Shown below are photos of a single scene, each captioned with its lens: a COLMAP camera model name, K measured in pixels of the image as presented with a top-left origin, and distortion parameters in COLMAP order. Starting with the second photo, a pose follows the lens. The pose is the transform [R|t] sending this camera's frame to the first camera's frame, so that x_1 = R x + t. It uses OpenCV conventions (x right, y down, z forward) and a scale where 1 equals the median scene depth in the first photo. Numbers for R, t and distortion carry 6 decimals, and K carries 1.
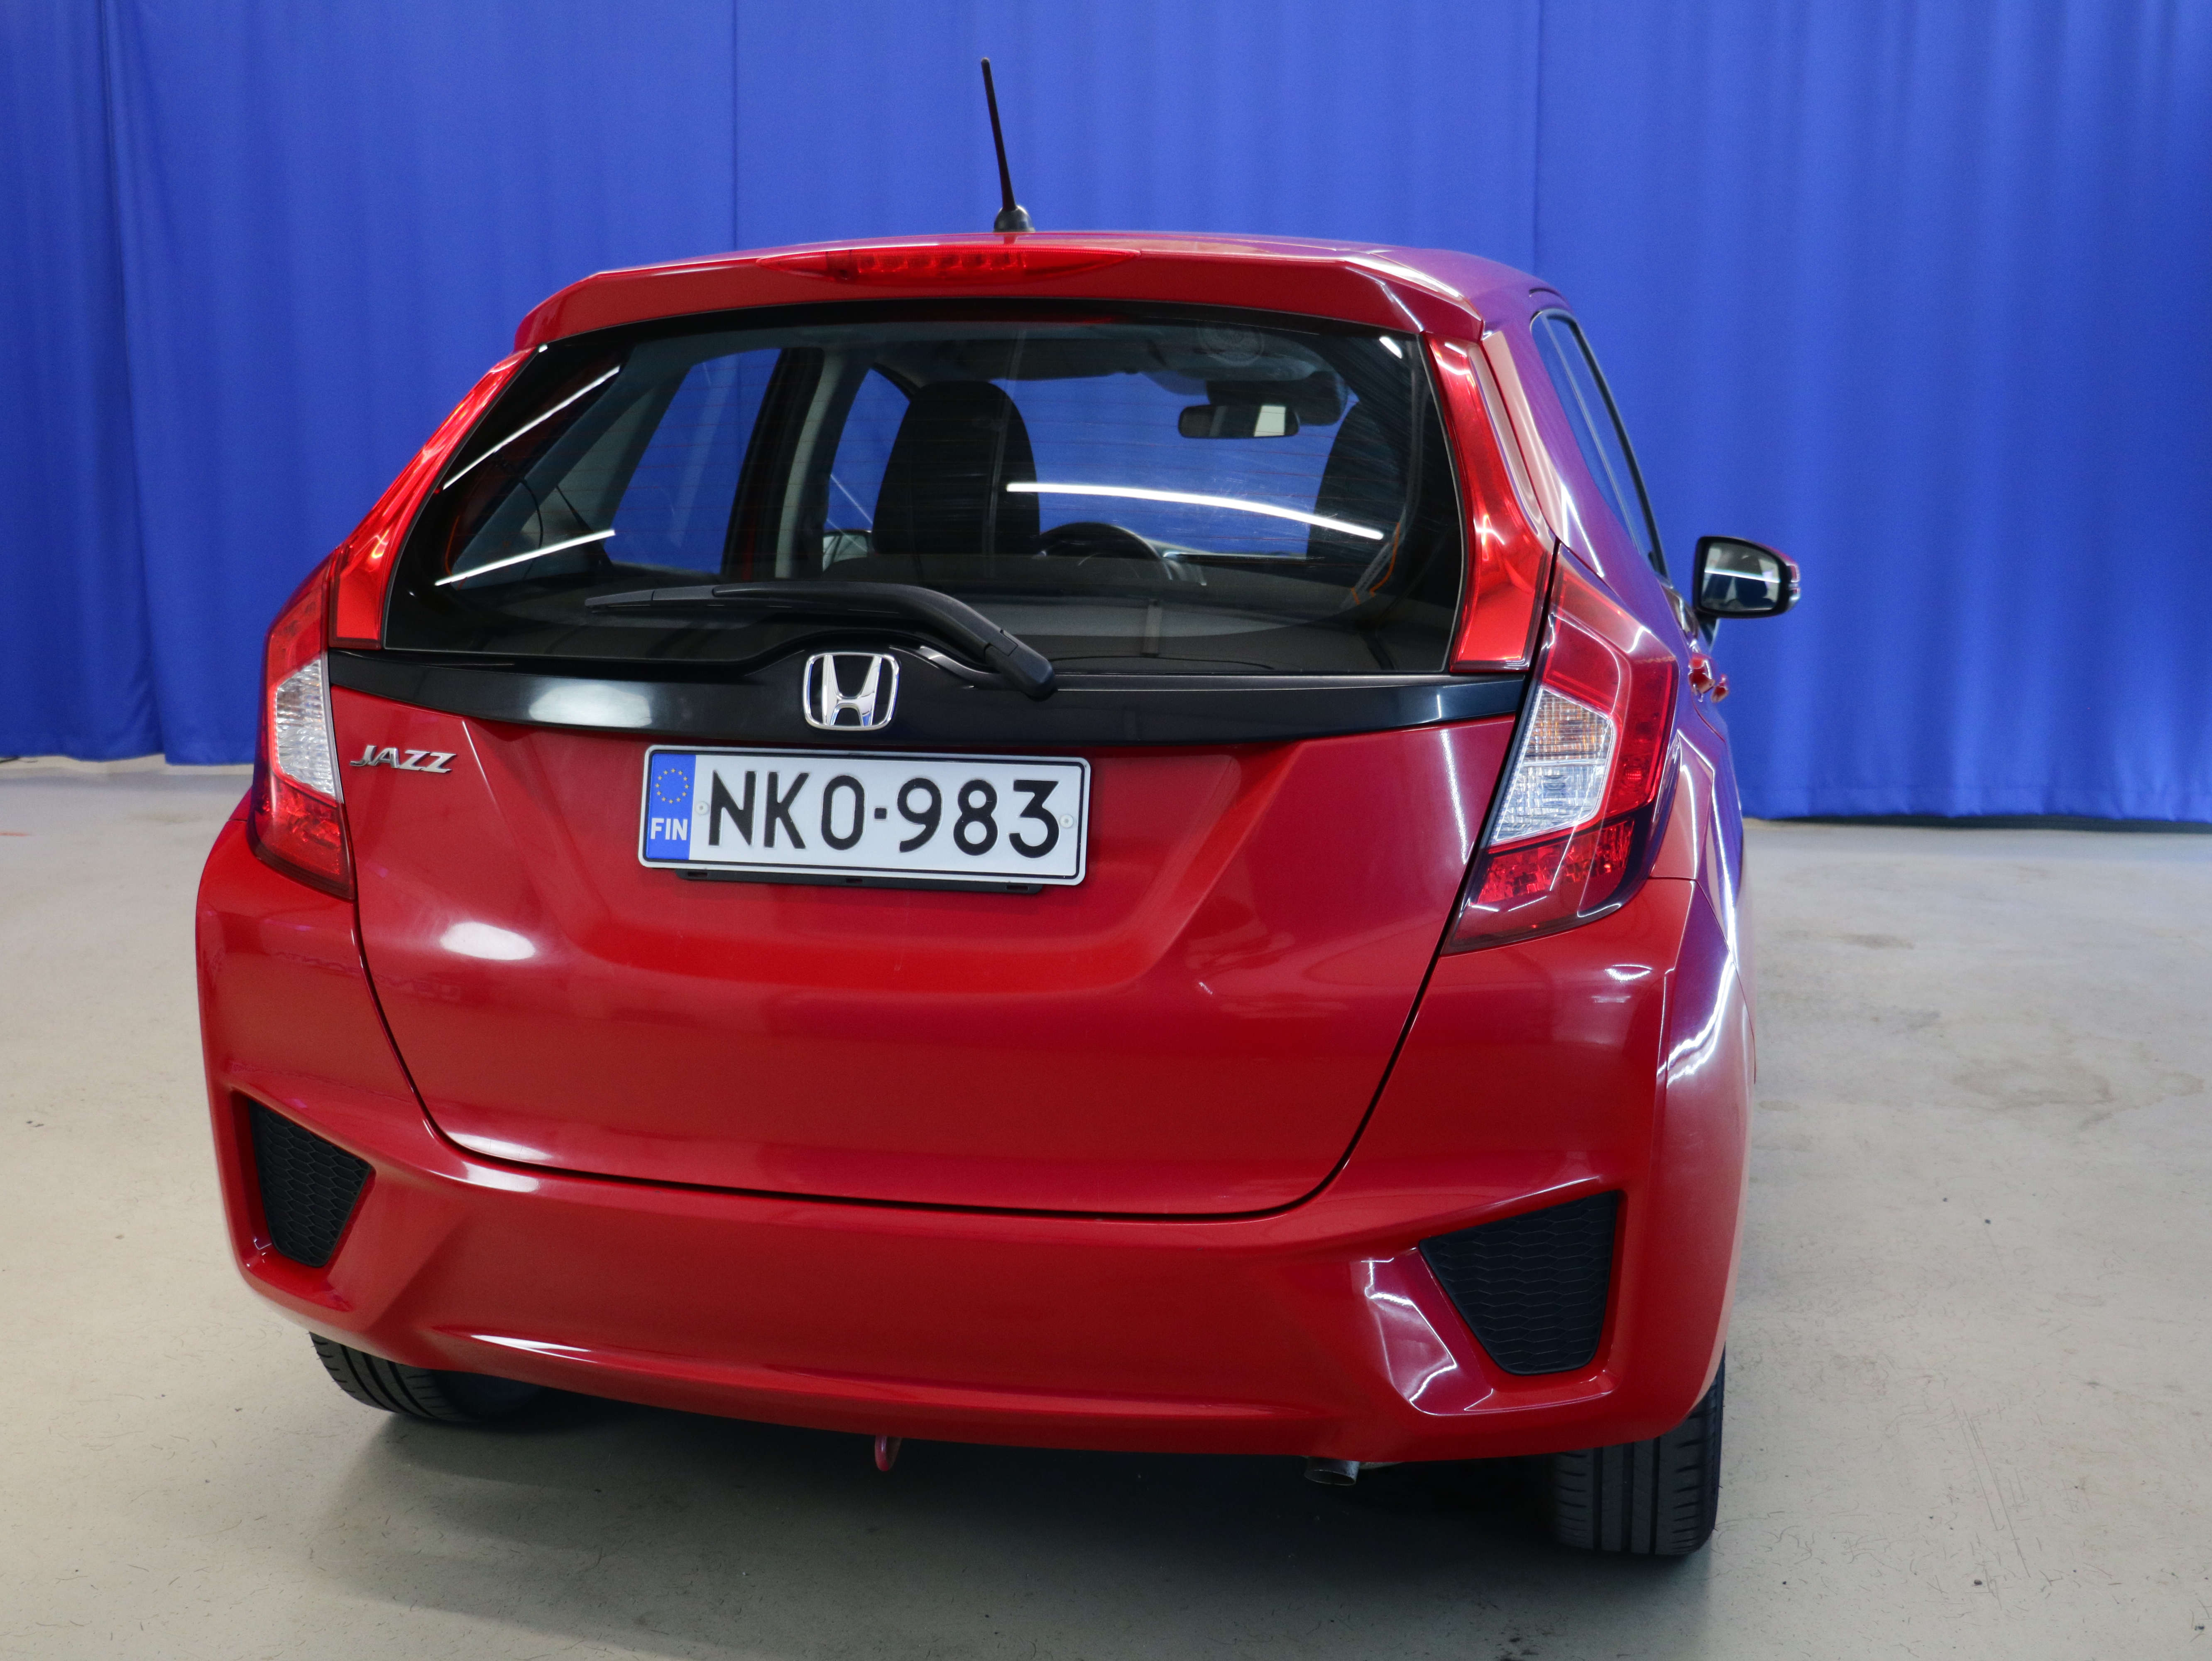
lens RADIAL K [[2421.9, 0, 1084.9], [0, 2421.9, 814.0], [0, 0, 1]] dist [-0.050422, 0.044391]
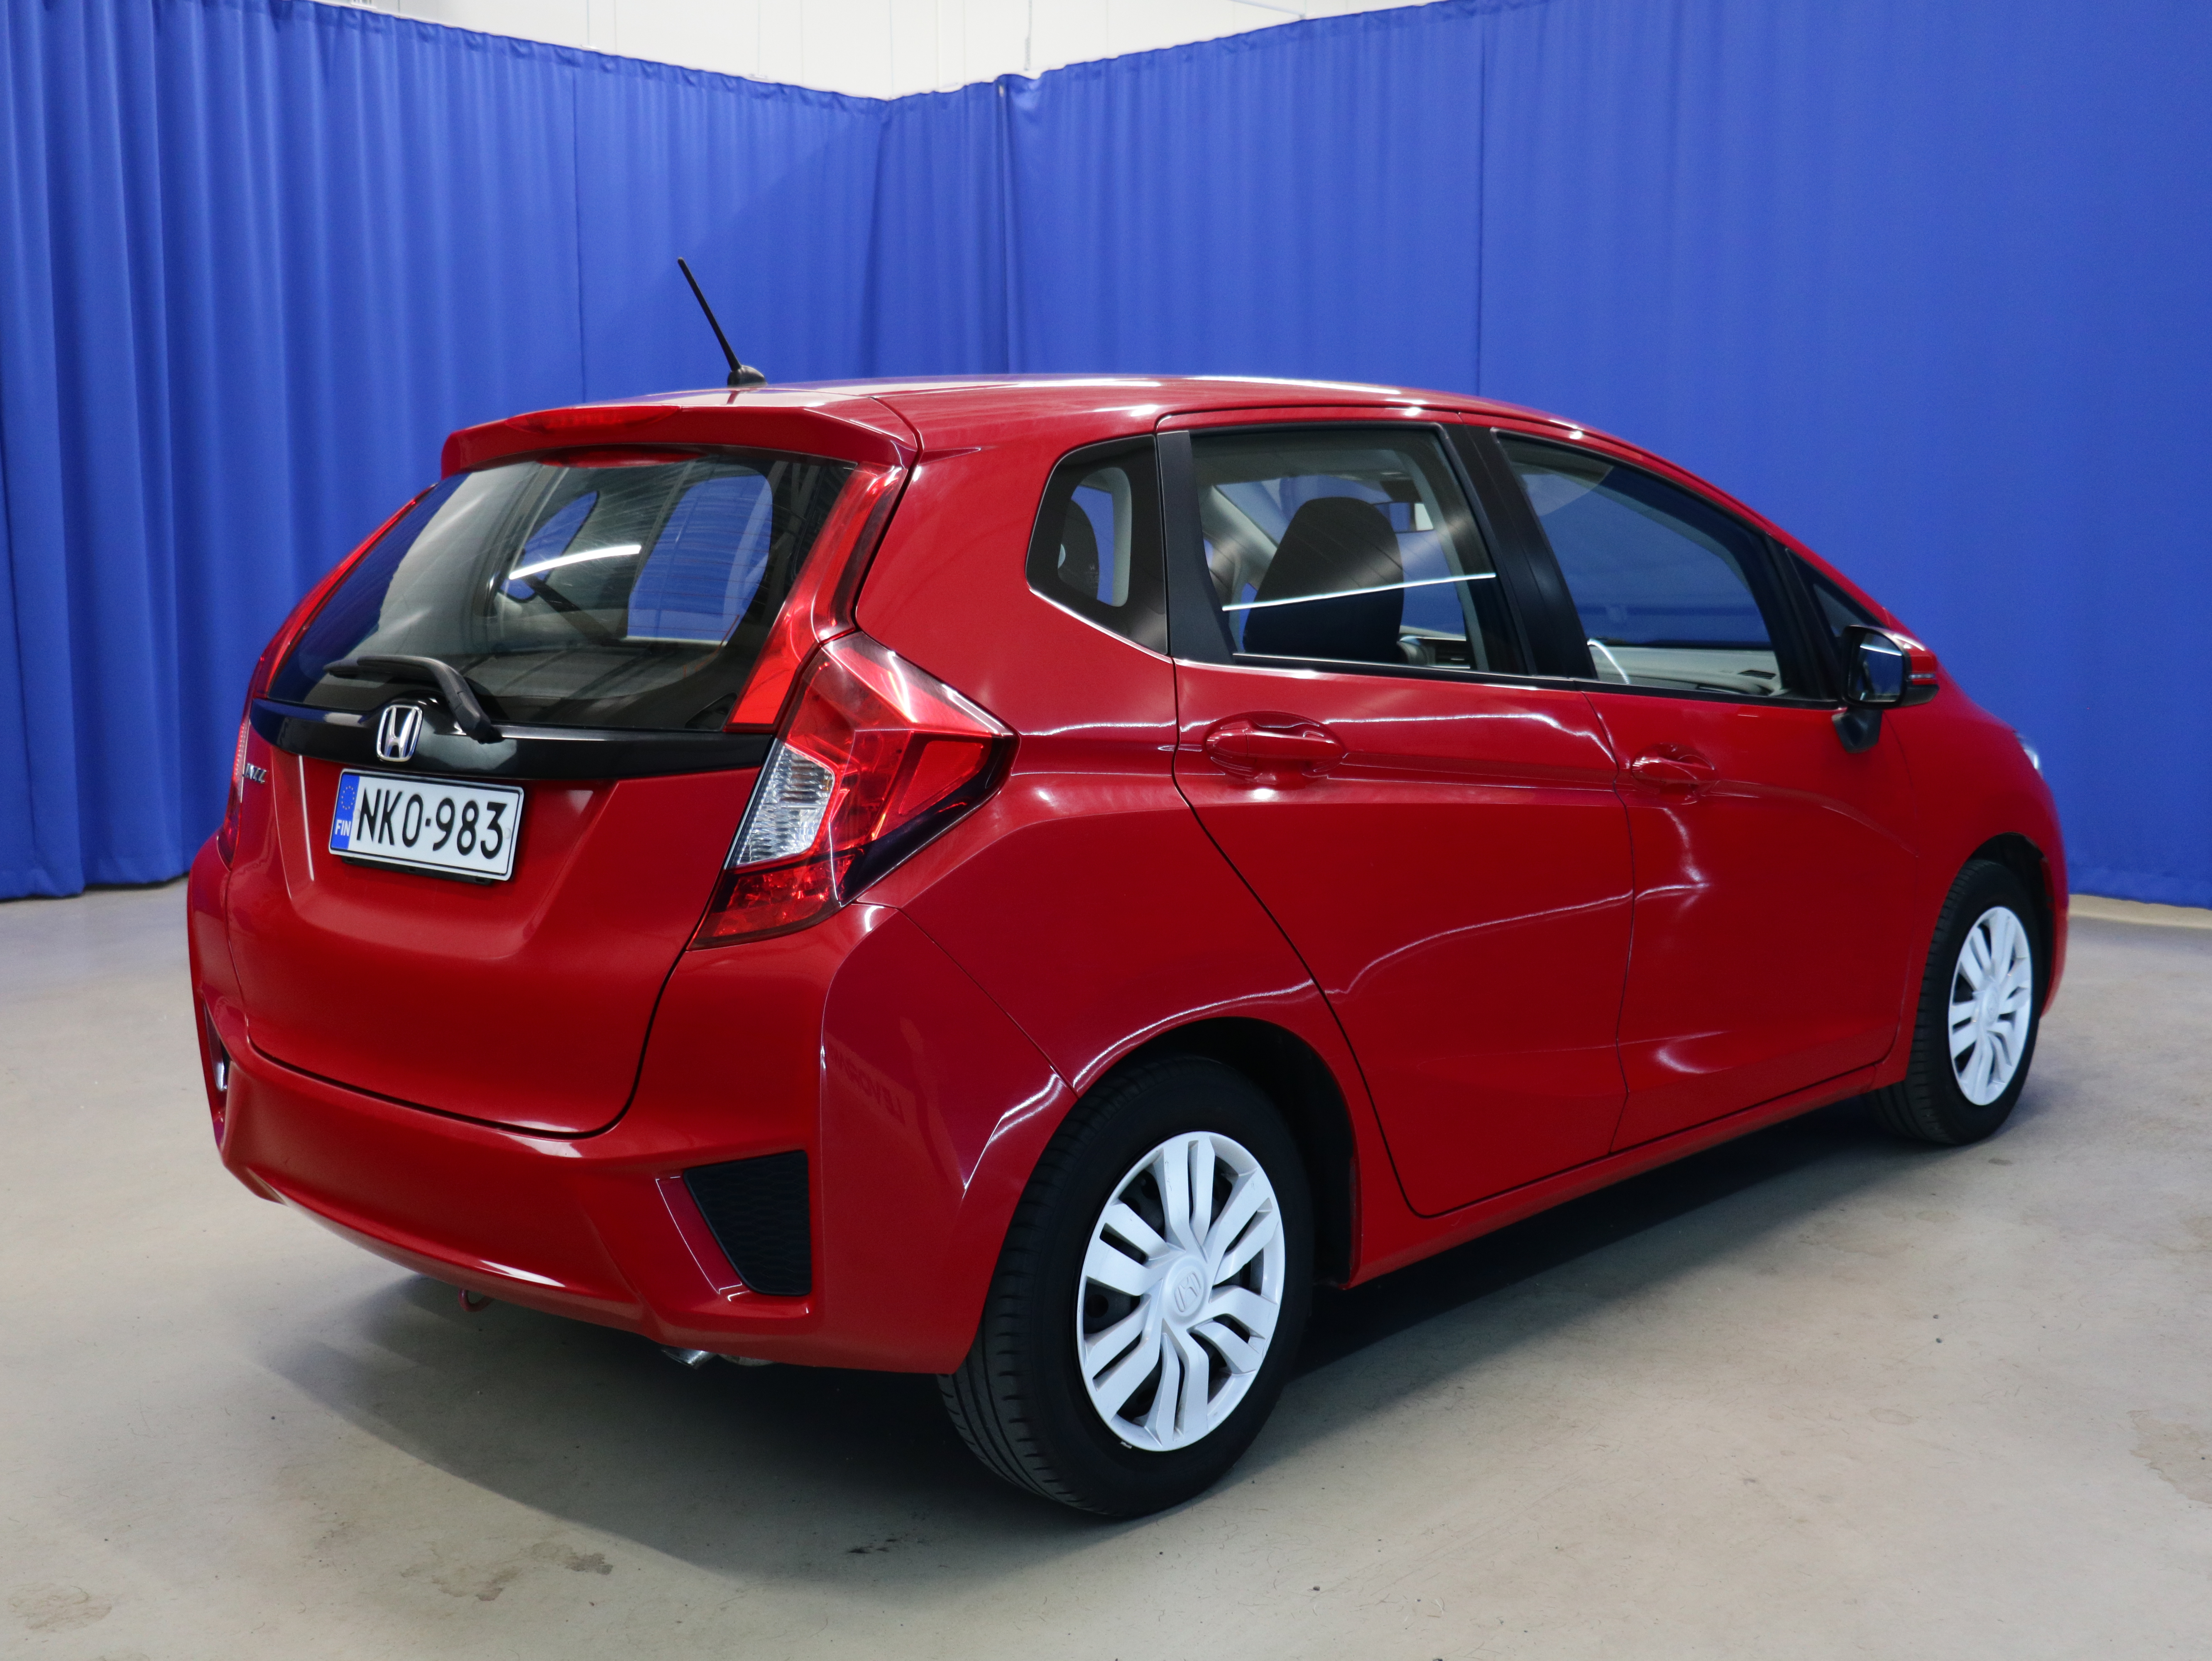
lens RADIAL K [[2384.3, 0, 1106.0], [0, 2384.3, 830.5], [0, 0, 1]] dist [-0.011700, 0.004464]
pose [[0.871325, 0.048821, -0.488271, 0.912347], [-0.062217, 0.997999, -0.011240, -0.004406], [0.486745, 0.040173, 0.872620, -0.000334]]
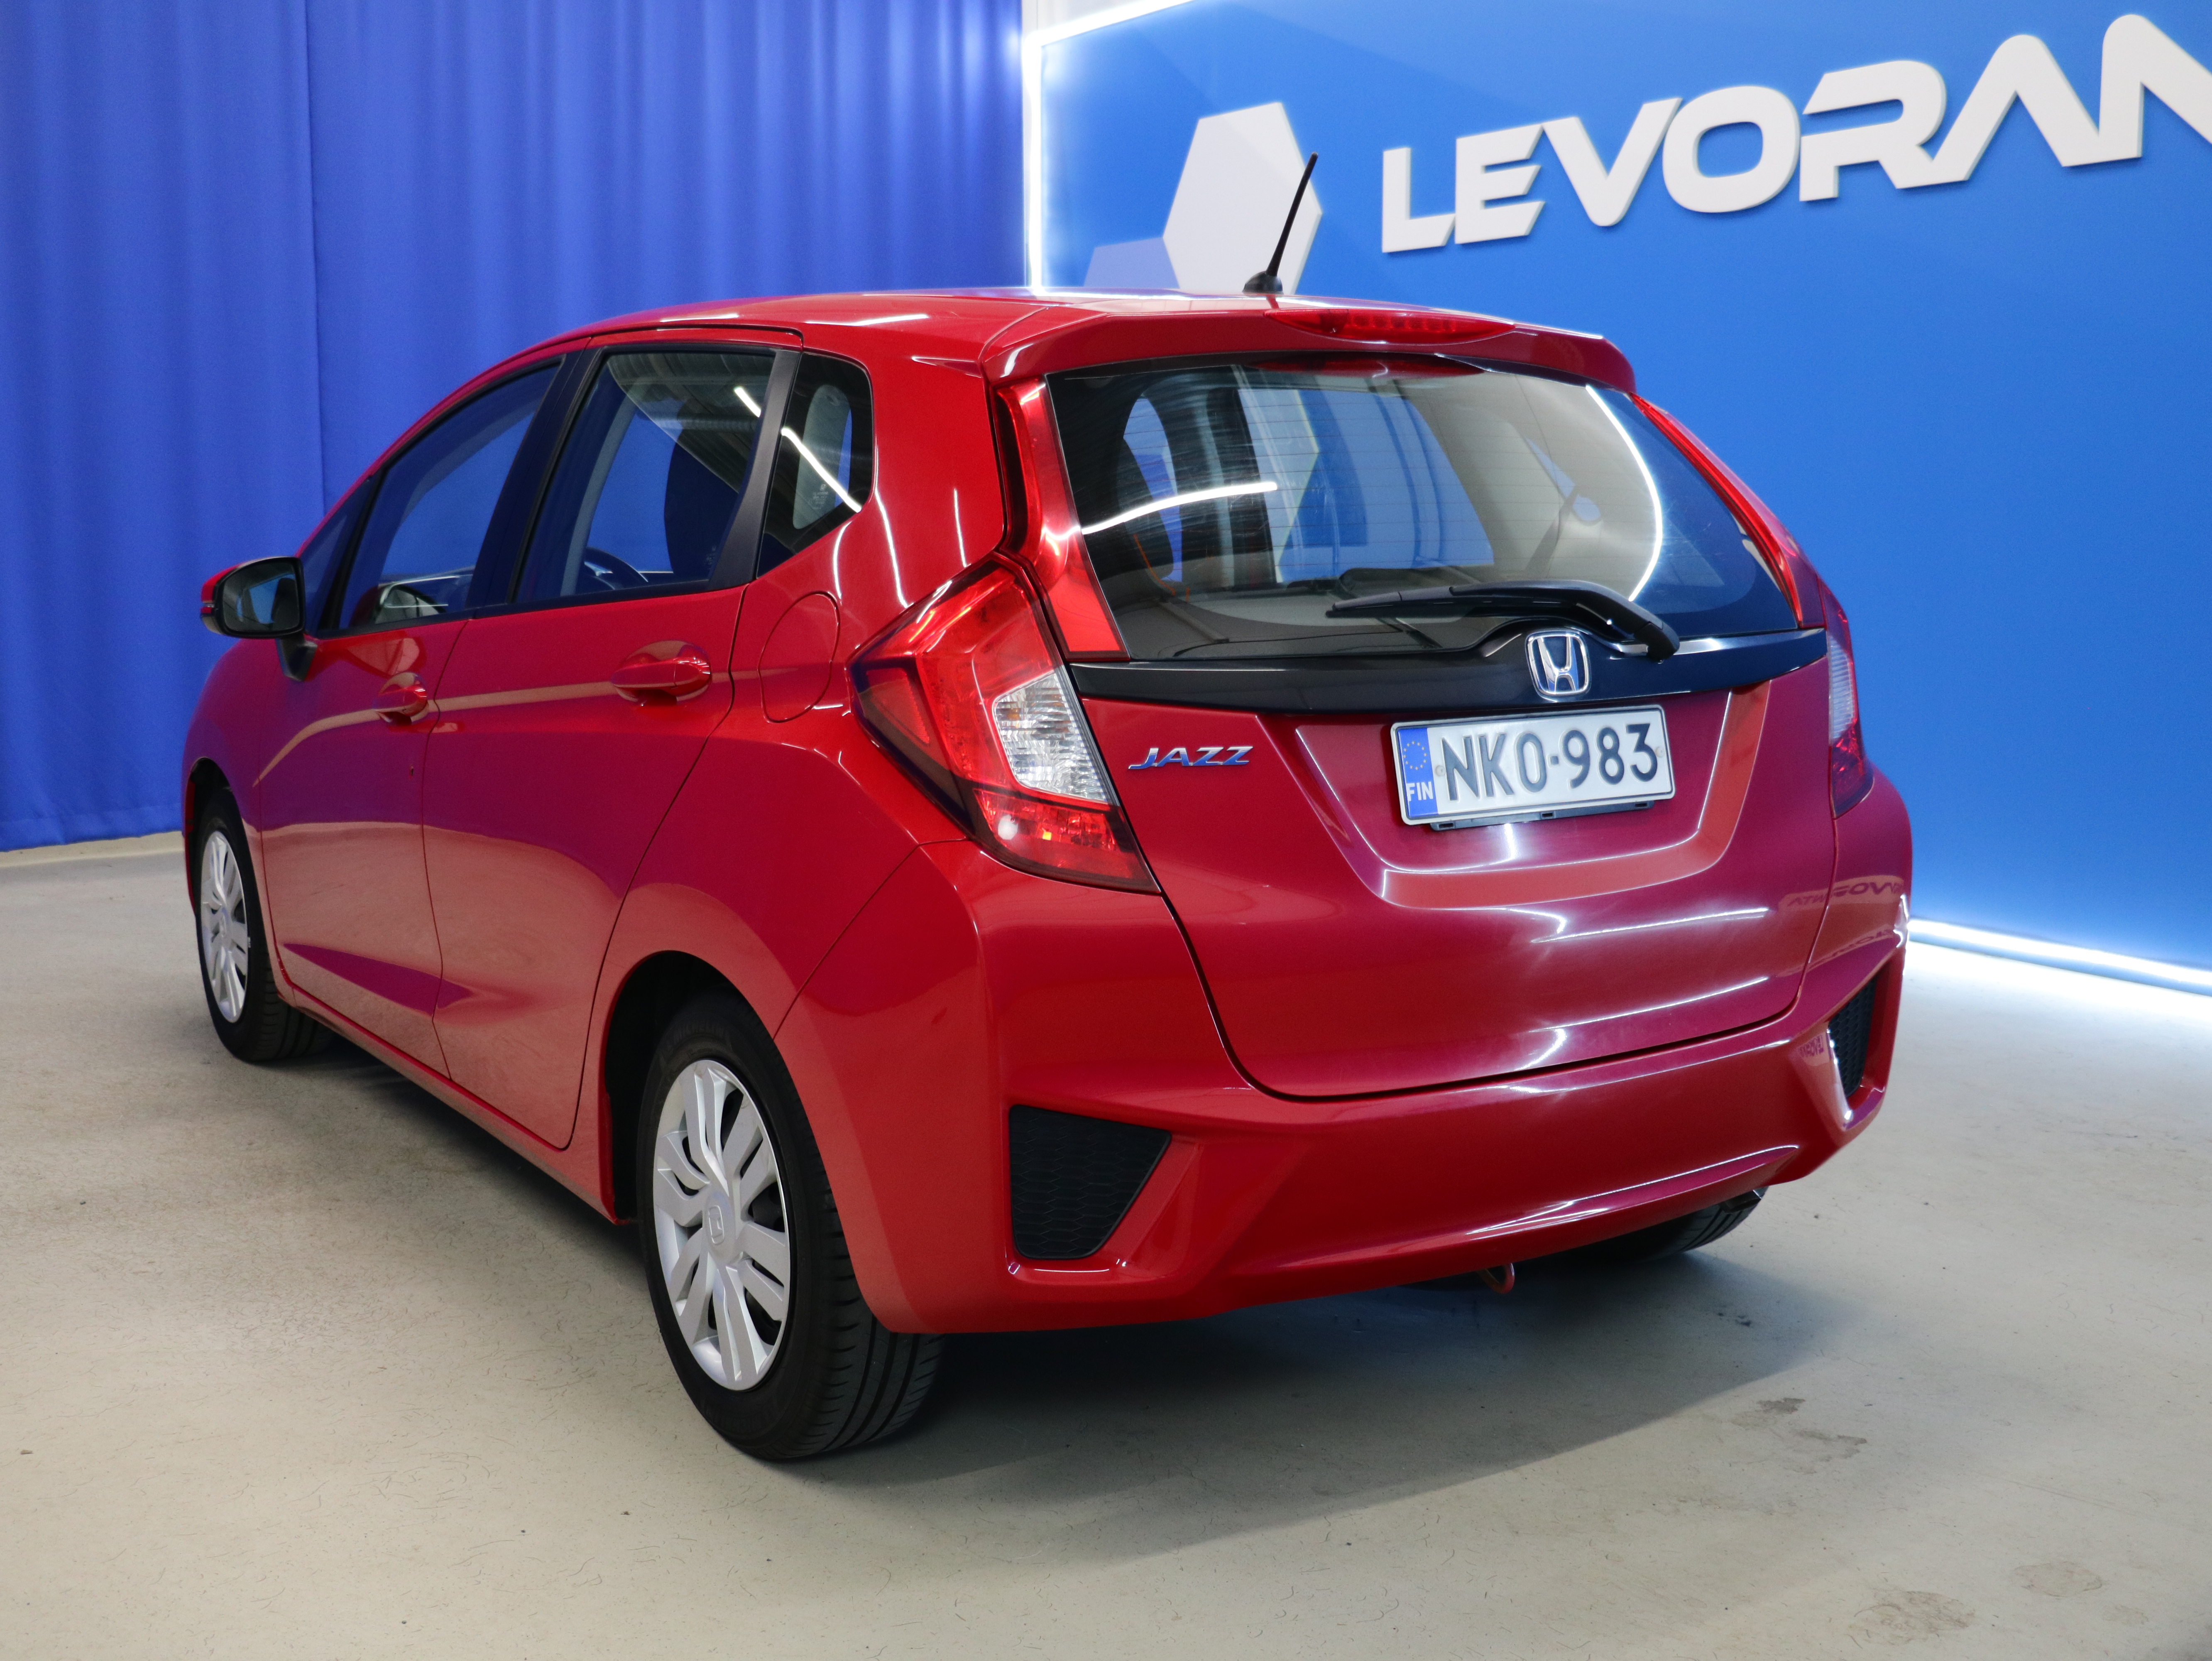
lens RADIAL K [[2421.9, 0, 1084.9], [0, 2421.9, 814.0], [0, 0, 1]] dist [-0.050422, 0.044391]
pose [[0.688512, -0.099660, 0.718344, -1.162546], [0.106433, 0.993674, 0.035846, -0.043633], [-0.717372, 0.051775, 0.694764, 0.293028]]
